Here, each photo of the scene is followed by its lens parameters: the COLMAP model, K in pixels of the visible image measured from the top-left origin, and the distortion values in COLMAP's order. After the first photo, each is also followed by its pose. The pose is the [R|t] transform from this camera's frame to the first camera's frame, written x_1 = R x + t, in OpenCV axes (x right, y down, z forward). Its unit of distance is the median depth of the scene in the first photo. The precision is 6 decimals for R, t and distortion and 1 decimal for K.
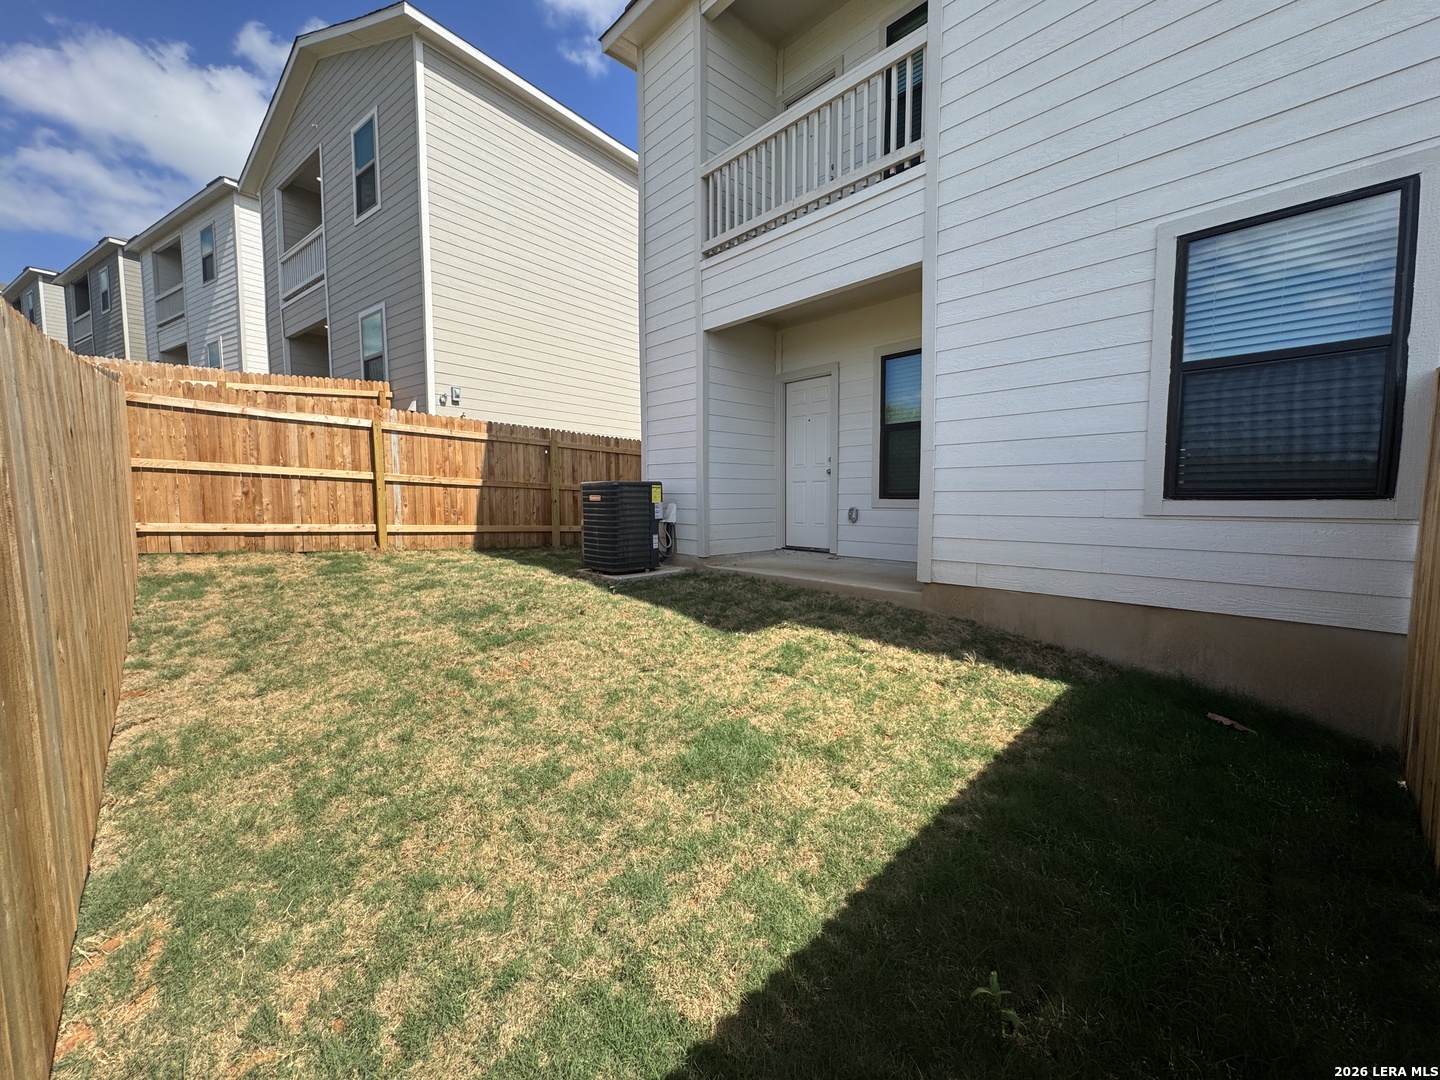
lens RADIAL K [[576.6, 0, 717.1], [0, 576.6, 538.3], [0, 0, 1]] dist [-0.005217, 0.000333]
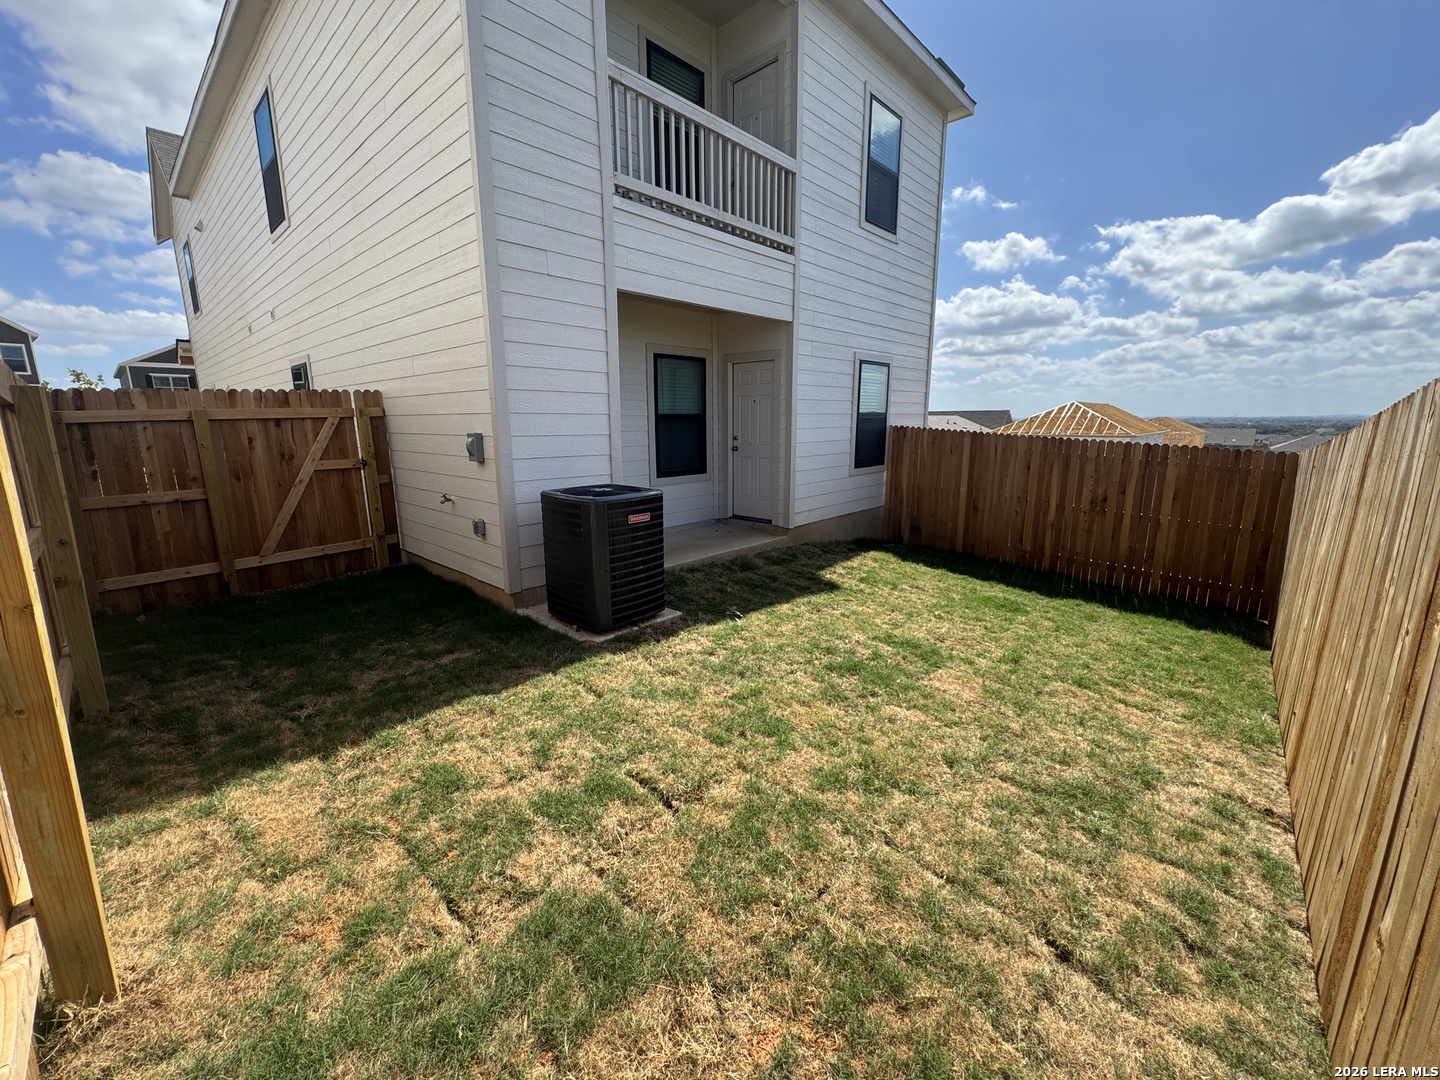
lens RADIAL K [[576.6, 0, 717.1], [0, 576.6, 538.3], [0, 0, 1]] dist [-0.005217, 0.000333]
pose [[-0.058582, -0.199355, 0.978175, -1.218438], [0.079154, 0.975845, 0.203620, -0.244330], [-0.995140, 0.089355, -0.041387, 1.288525]]
